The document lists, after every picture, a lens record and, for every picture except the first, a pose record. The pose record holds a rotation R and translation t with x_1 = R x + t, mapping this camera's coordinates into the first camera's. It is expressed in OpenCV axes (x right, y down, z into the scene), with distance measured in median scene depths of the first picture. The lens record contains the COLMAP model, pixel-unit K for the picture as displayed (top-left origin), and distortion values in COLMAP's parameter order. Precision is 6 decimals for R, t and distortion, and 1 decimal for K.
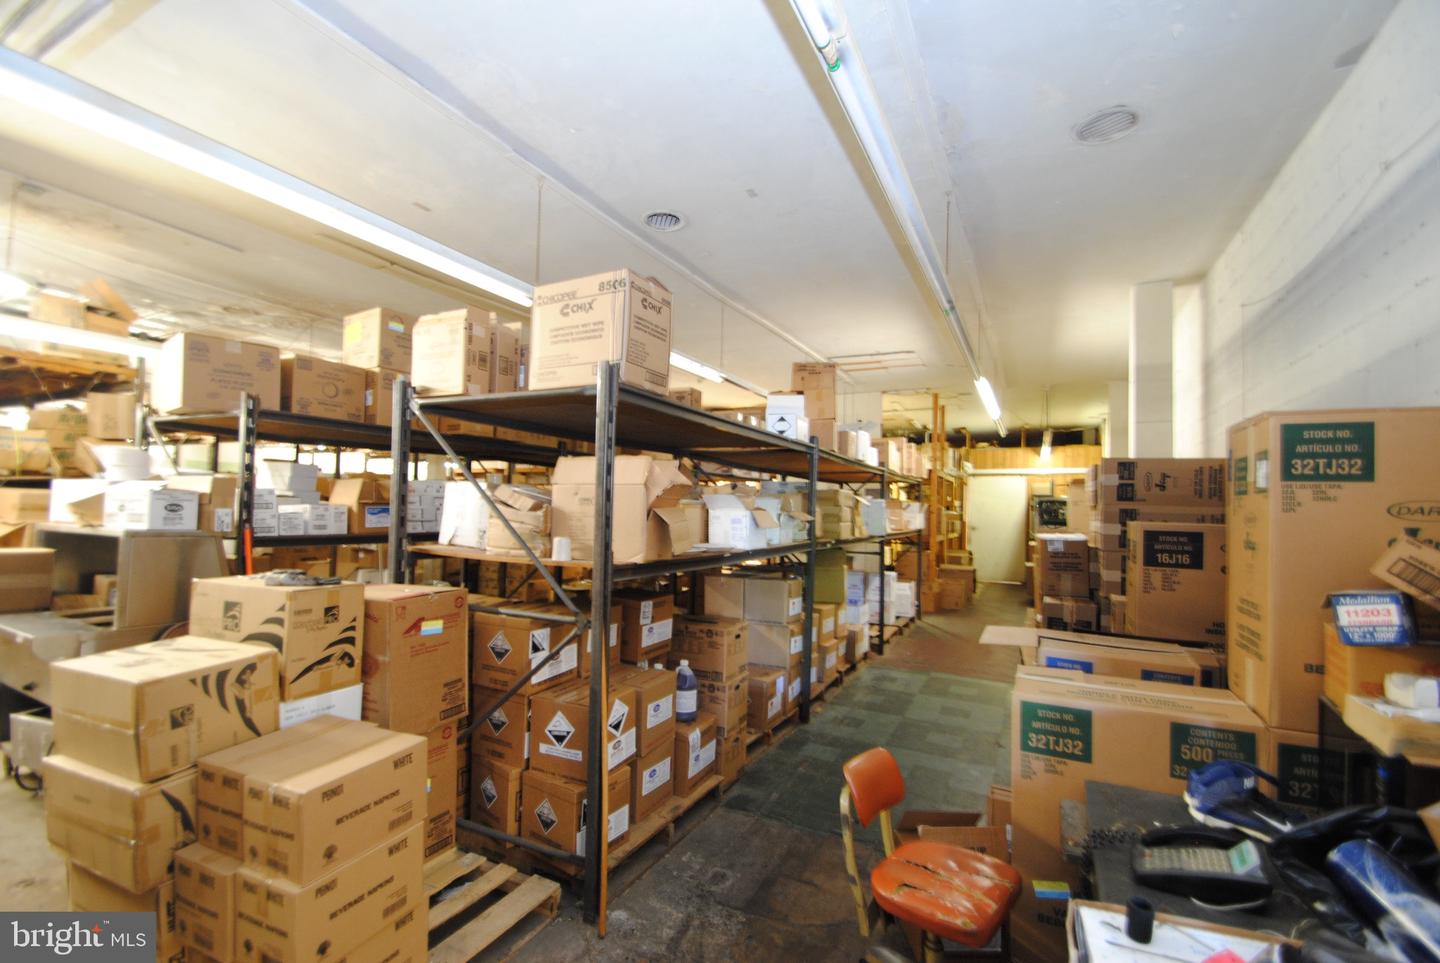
lens RADIAL K [[631.1, 0, 706.0], [0, 631.1, 494.5], [0, 0, 1]] dist [0.009727, -0.013620]
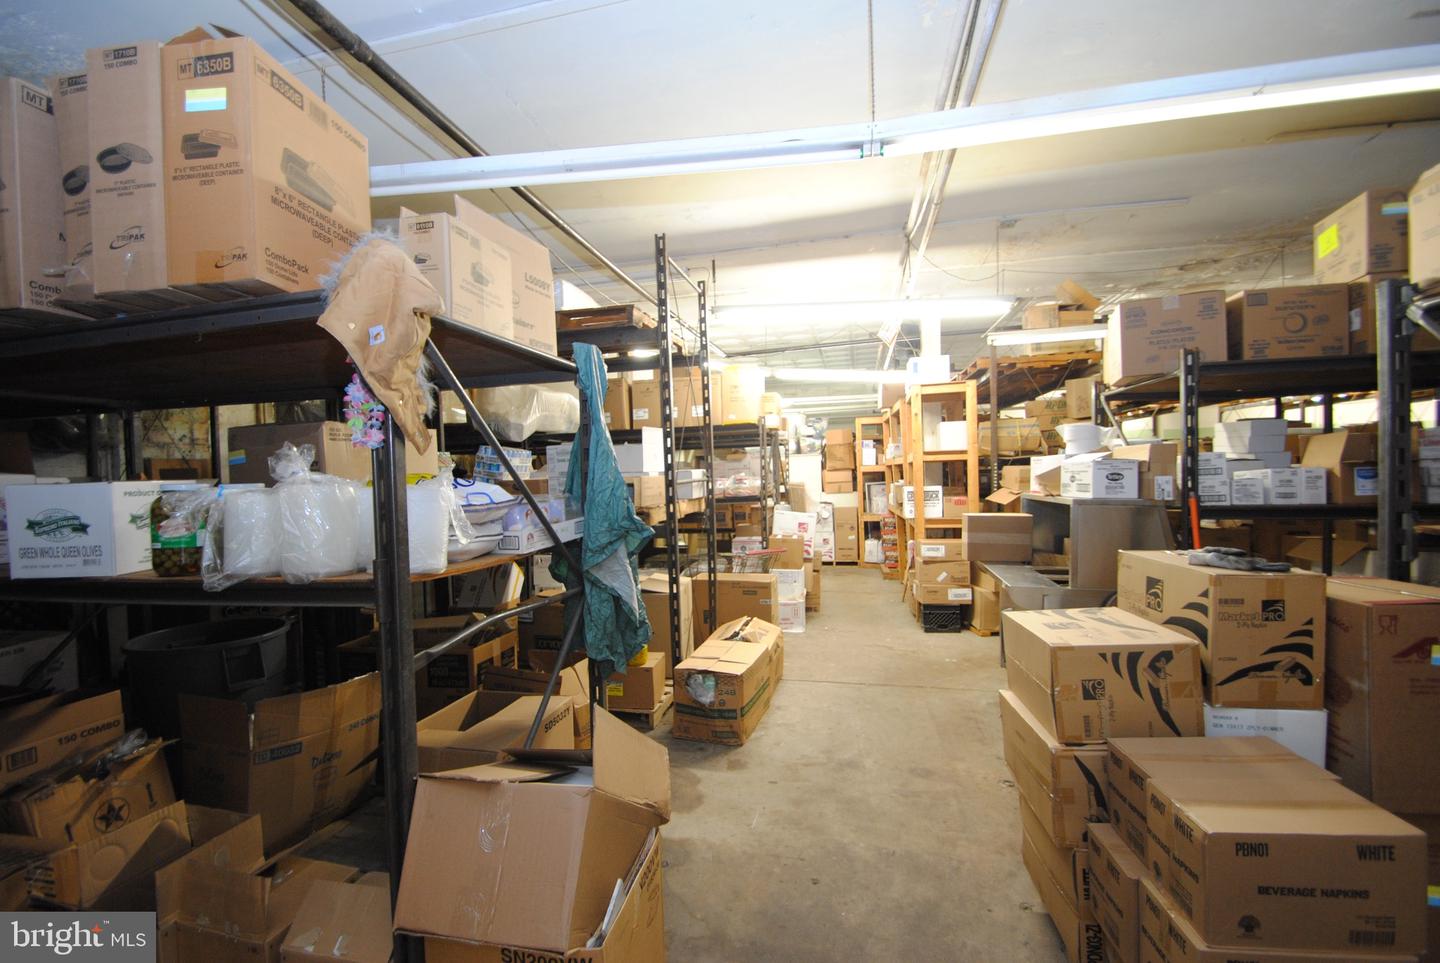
lens RADIAL K [[631.1, 0, 706.0], [0, 631.1, 494.5], [0, 0, 1]] dist [0.009727, -0.013620]
pose [[0.241637, -0.001656, -0.970365, -0.011030], [0.051890, 0.998590, 0.011217, 0.003460], [0.968978, -0.053063, 0.241382, 0.113341]]
